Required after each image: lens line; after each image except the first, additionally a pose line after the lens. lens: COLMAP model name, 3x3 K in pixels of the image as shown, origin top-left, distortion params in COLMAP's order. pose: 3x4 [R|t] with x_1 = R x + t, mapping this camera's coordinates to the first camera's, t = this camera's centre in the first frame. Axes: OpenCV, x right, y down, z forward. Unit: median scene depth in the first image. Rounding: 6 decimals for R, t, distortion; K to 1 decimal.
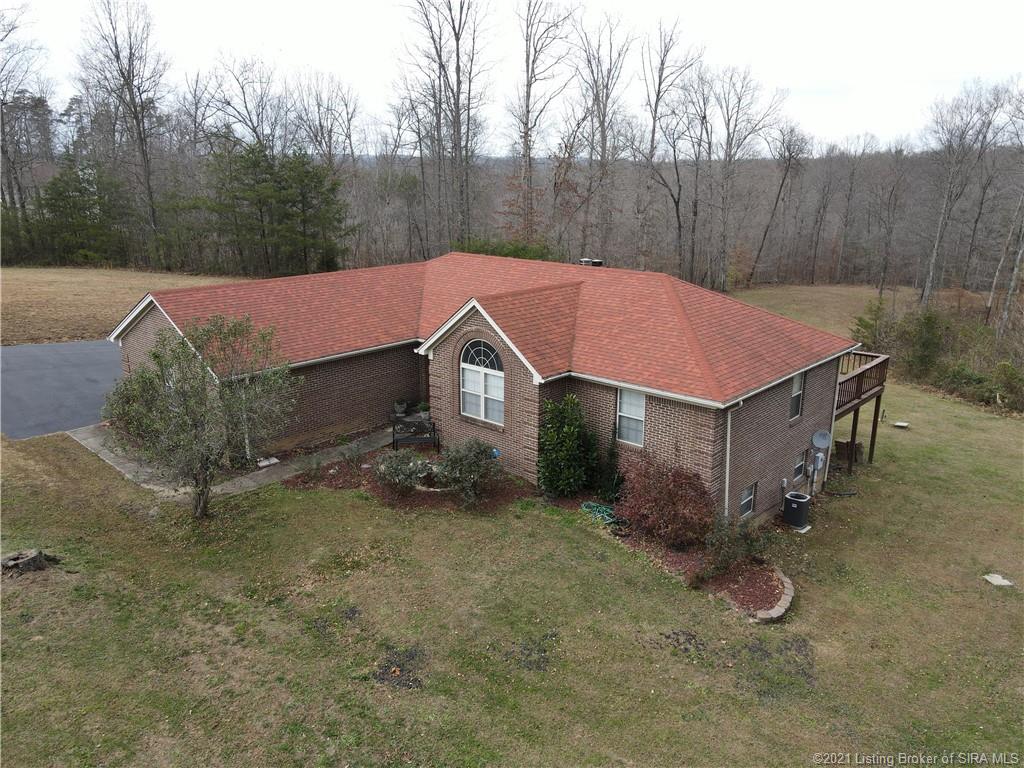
lens RADIAL K [[747.6, 0, 511.4], [0, 747.6, 385.1], [0, 0, 1]] dist [0.010183, 0.001997]
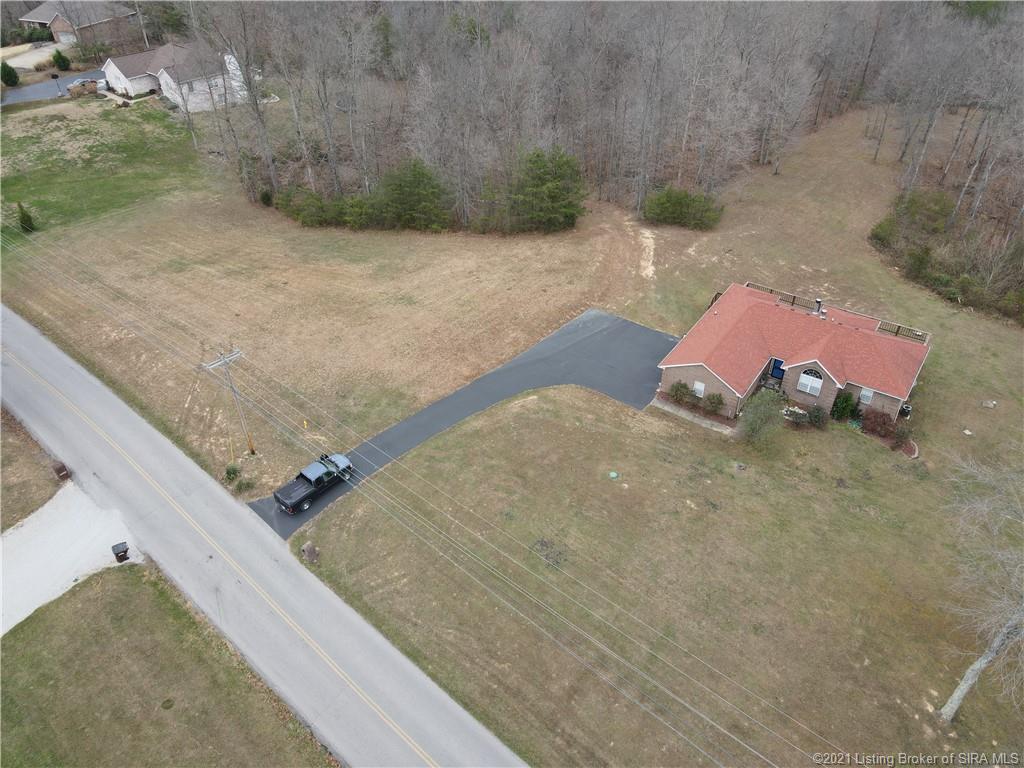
lens RADIAL K [[747.6, 0, 512.2], [0, 747.6, 383.5], [0, 0, 1]] dist [0.010183, 0.001997]
pose [[0.991046, -0.090603, 0.098071, -1.698901], [0.048311, 0.928087, 0.369215, -1.297502], [-0.124470, -0.361171, 0.924155, -1.786406]]
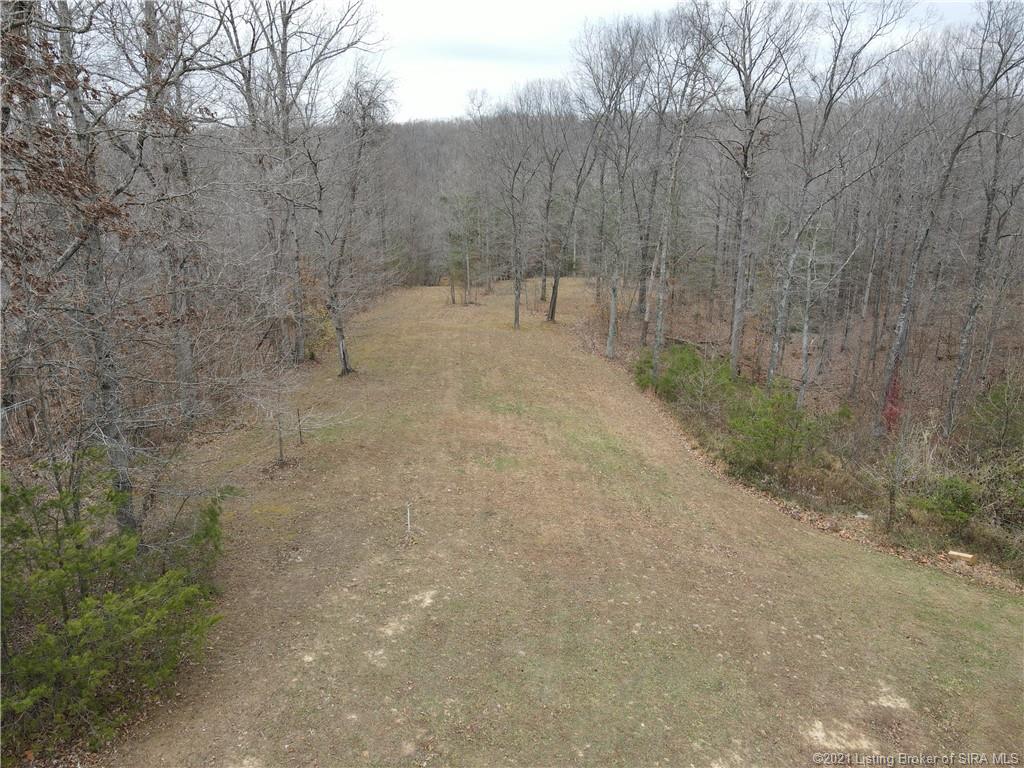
lens RADIAL K [[747.6, 0, 512.7], [0, 747.6, 383.8], [0, 0, 1]] dist [0.010183, 0.001997]
pose [[0.688049, -0.212968, 0.693710, 0.017430], [0.197067, 0.974877, 0.103826, -0.621891], [-0.698393, 0.065270, 0.712732, 2.348036]]
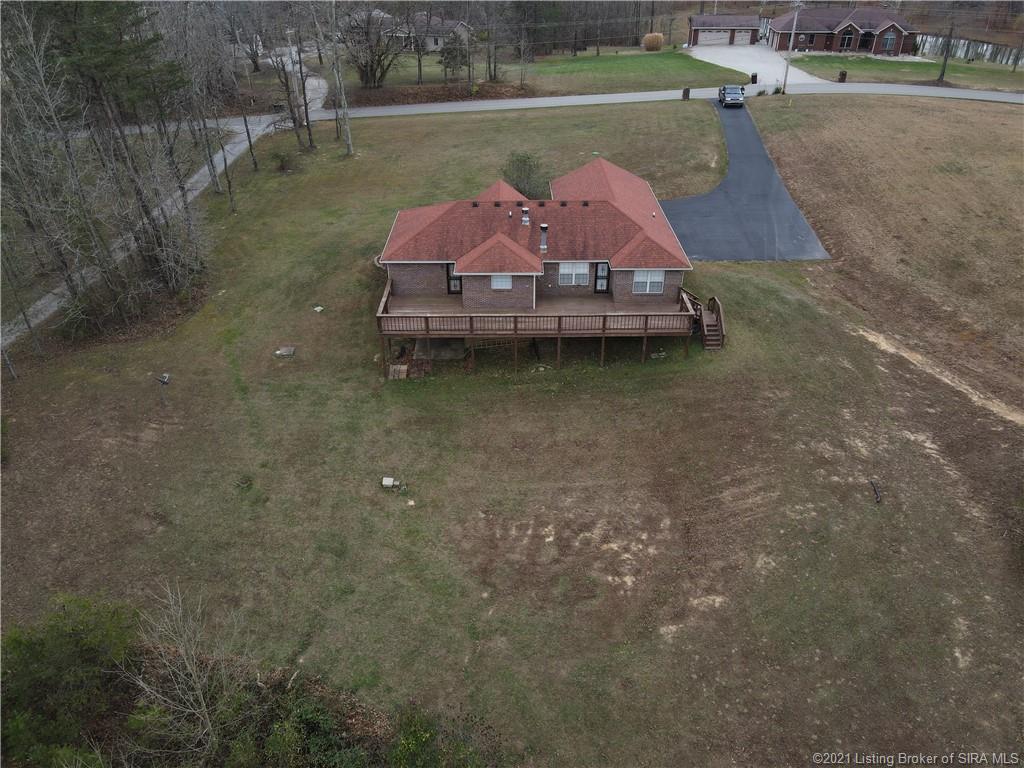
lens RADIAL K [[747.6, 0, 509.9], [0, 747.6, 384.2], [0, 0, 1]] dist [0.010183, 0.001997]
pose [[-0.735361, 0.364563, -0.571260, 1.792968], [-0.175261, 0.711981, 0.679975, -1.493623], [0.654620, 0.600147, -0.459670, 2.874450]]
